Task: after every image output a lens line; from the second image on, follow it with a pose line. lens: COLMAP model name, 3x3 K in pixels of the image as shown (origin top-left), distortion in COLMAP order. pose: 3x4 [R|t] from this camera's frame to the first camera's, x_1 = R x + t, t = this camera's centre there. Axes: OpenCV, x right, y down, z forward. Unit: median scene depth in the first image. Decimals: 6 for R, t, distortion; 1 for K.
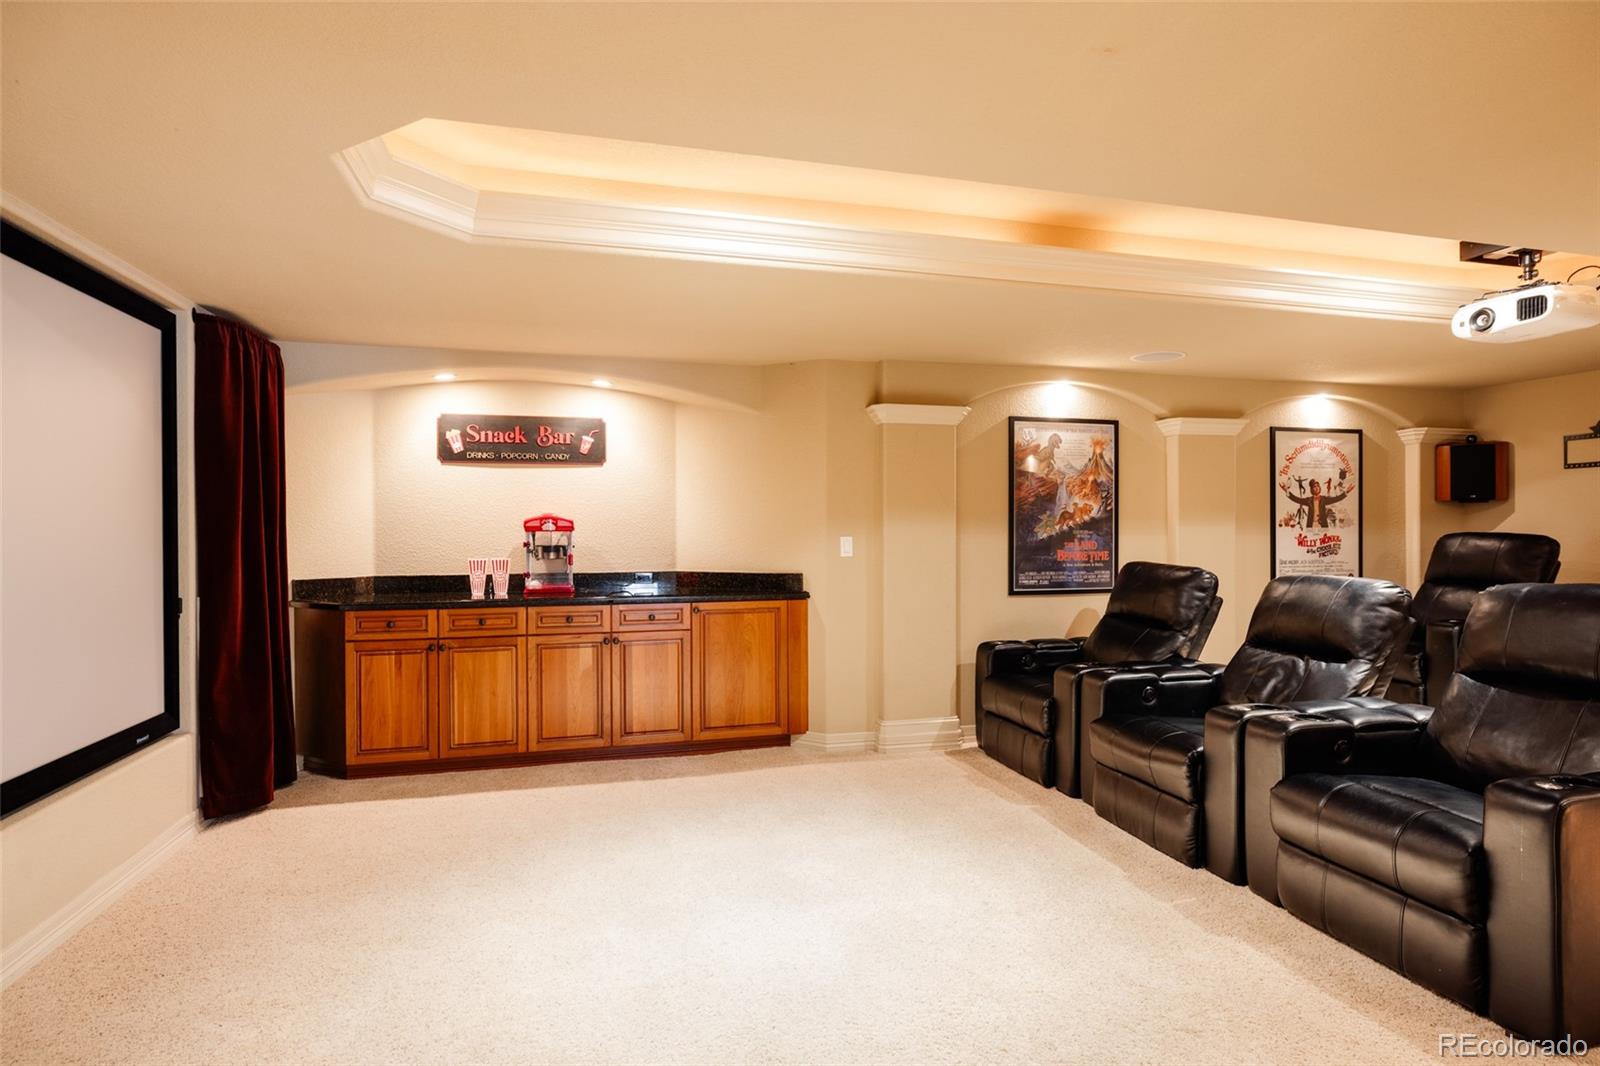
lens RADIAL K [[827.8, 0, 799.8], [0, 827.8, 534.1], [0, 0, 1]] dist [-0.000834, -0.000208]
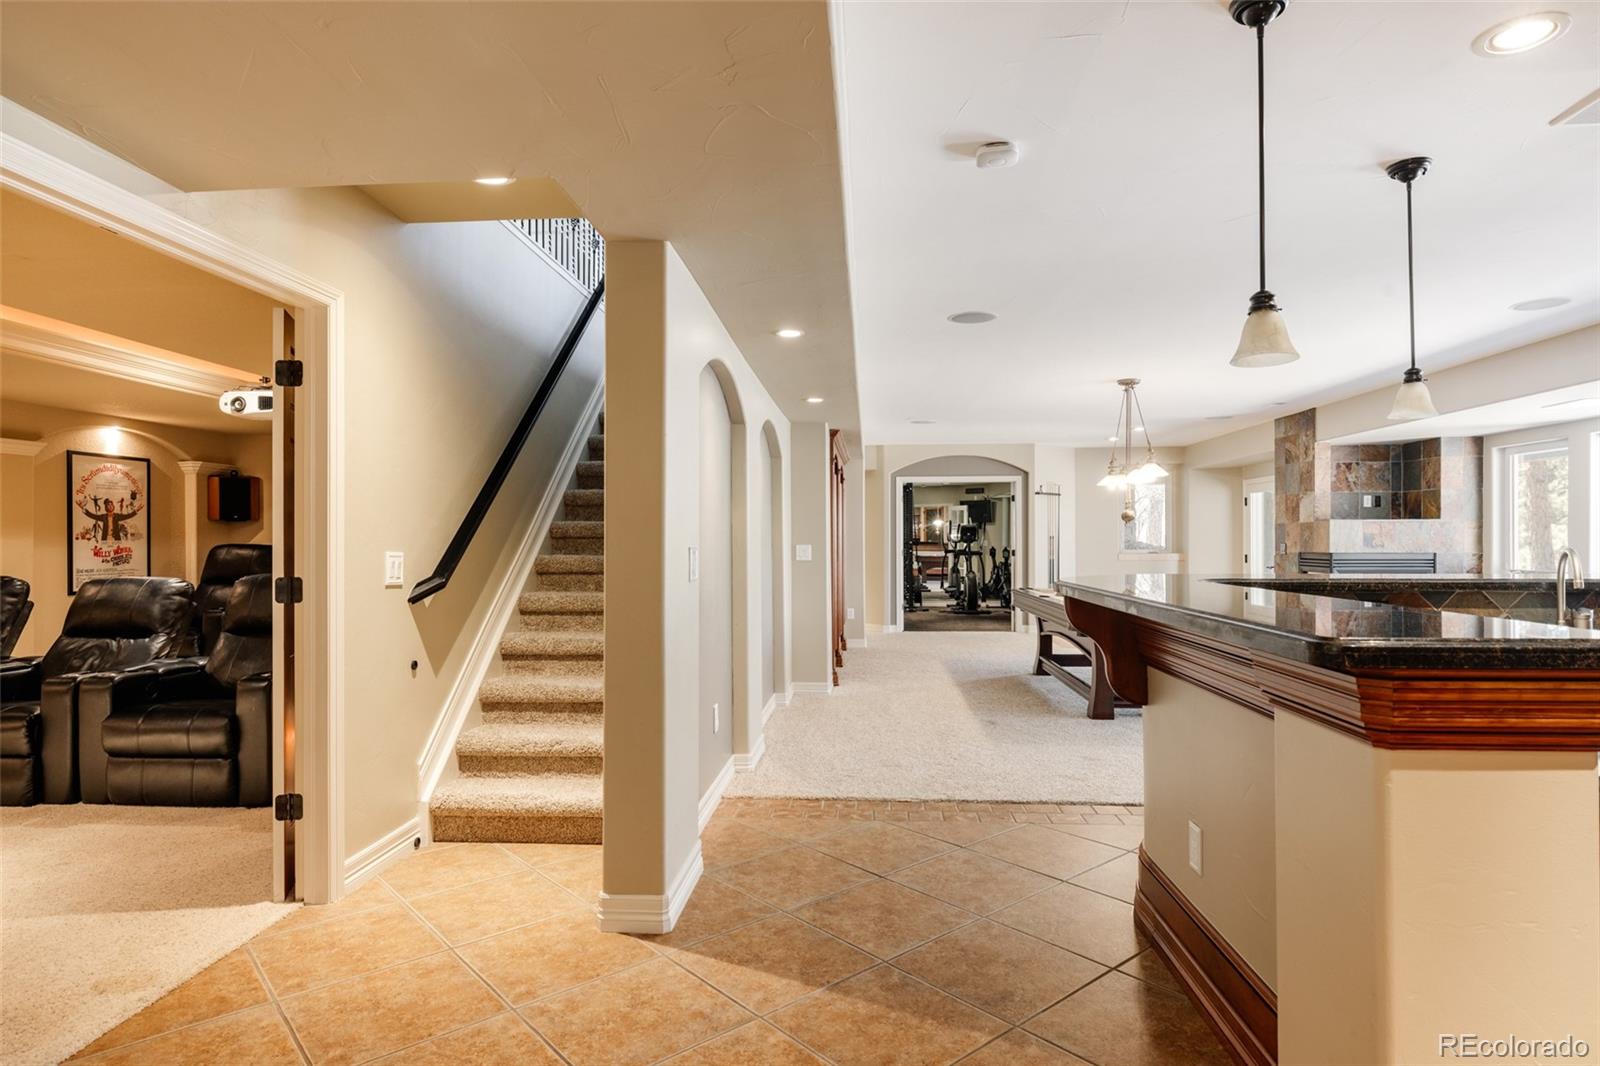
lens RADIAL K [[885.0, 0, 808.1], [0, 885.0, 539.4], [0, 0, 1]] dist [-0.006728, 0.000081]
pose [[0.311784, 0.001163, 0.950152, -0.353312], [0.005484, 0.999980, -0.003024, -0.000443], [-0.950137, 0.006154, 0.311771, -0.453736]]
